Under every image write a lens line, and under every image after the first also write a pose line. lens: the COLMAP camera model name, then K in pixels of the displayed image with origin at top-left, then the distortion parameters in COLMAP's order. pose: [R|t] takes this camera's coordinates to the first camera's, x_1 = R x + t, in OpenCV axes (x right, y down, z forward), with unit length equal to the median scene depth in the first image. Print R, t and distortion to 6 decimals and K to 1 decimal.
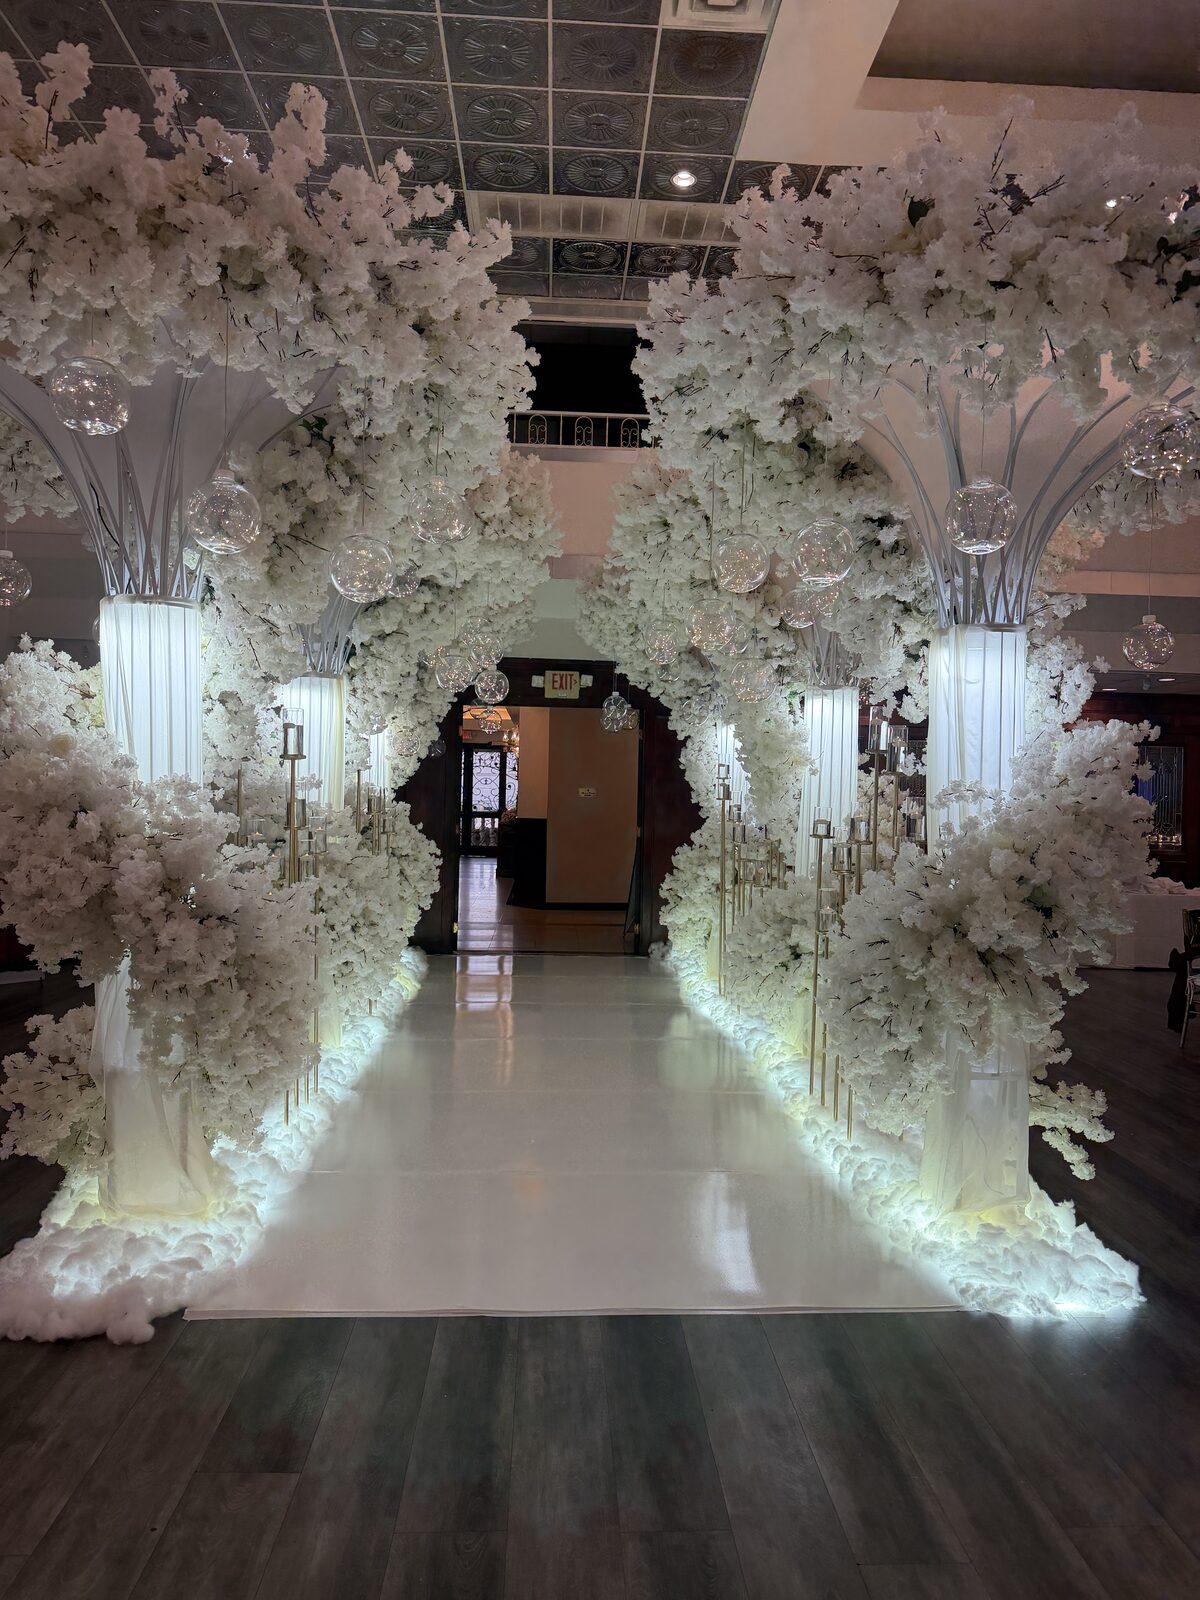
lens RADIAL K [[1124.9, 0, 600.0], [0, 1124.9, 800.0], [0, 0, 1]] dist [0.000296, 0.000327]
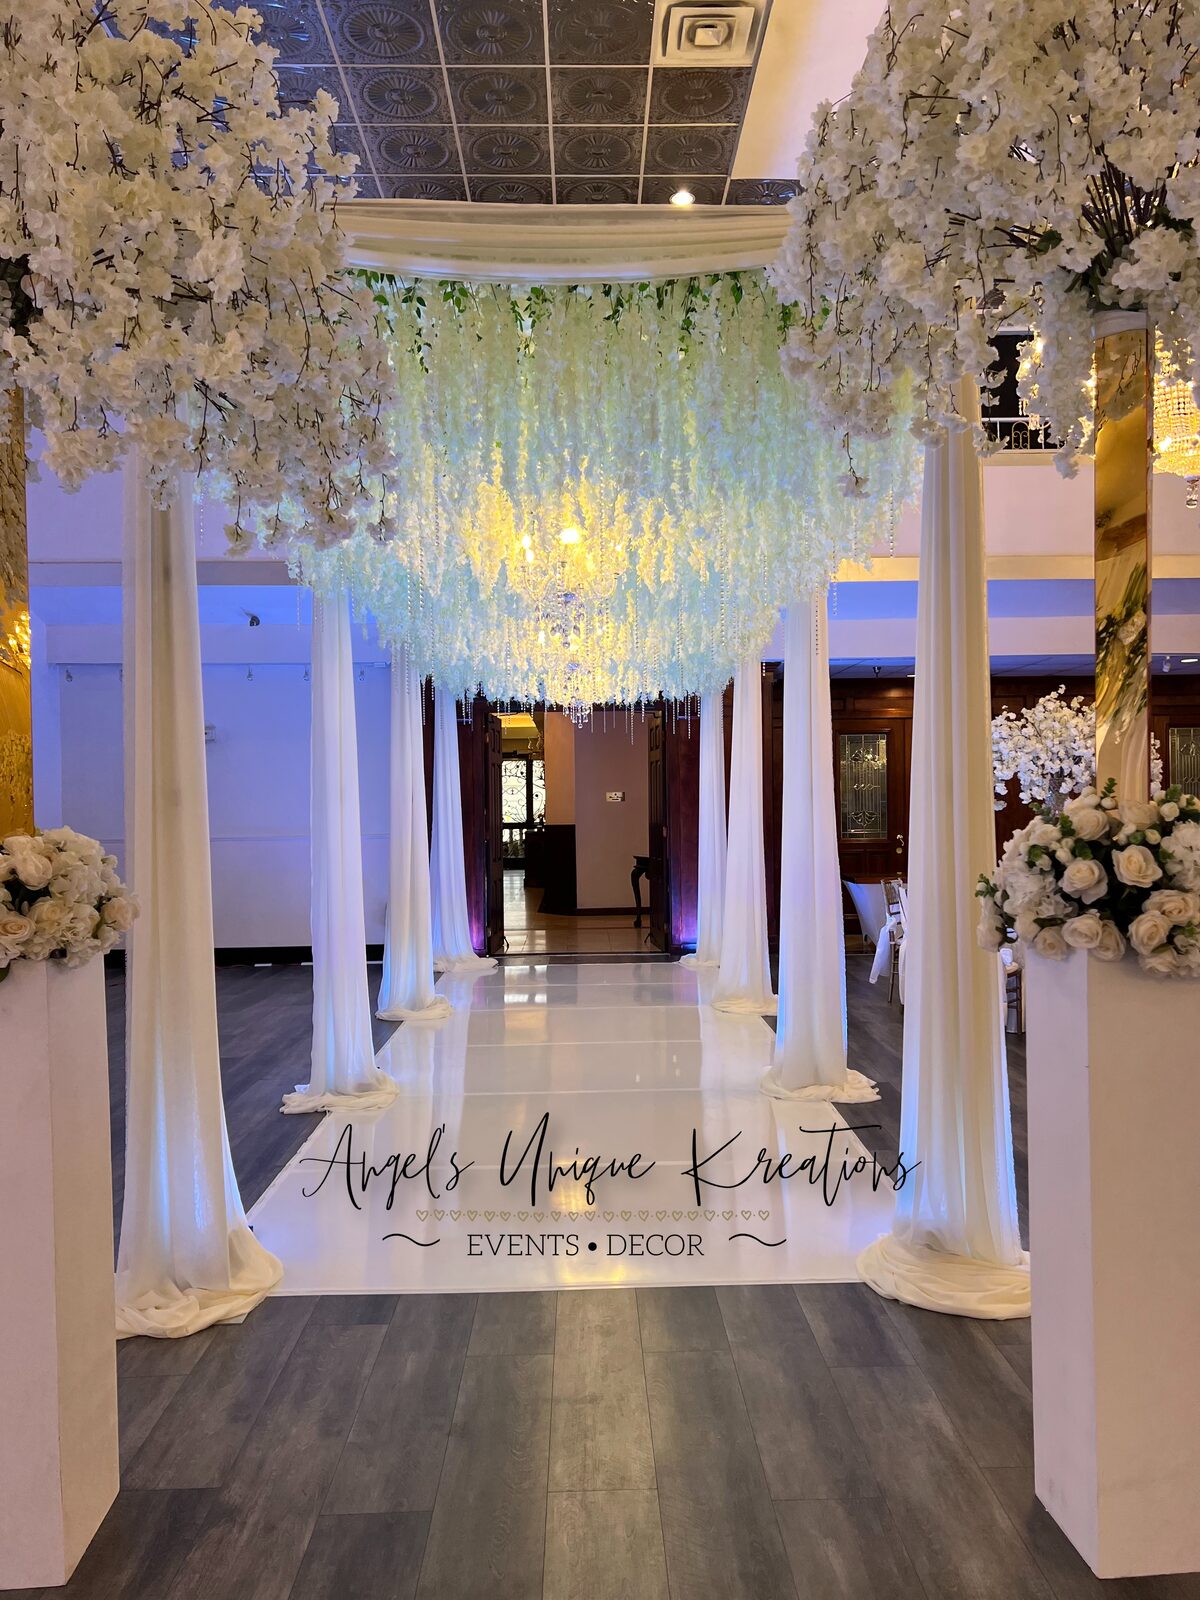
lens RADIAL K [[1202.0, 0, 600.0], [0, 1202.0, 800.0], [0, 0, 1]] dist [0.001246, 0.001301]
pose [[0.998904, -0.037410, -0.028136, 0.010101], [0.037158, 0.999265, -0.009441, 0.011523], [0.028469, 0.008385, 0.999560, -0.117999]]
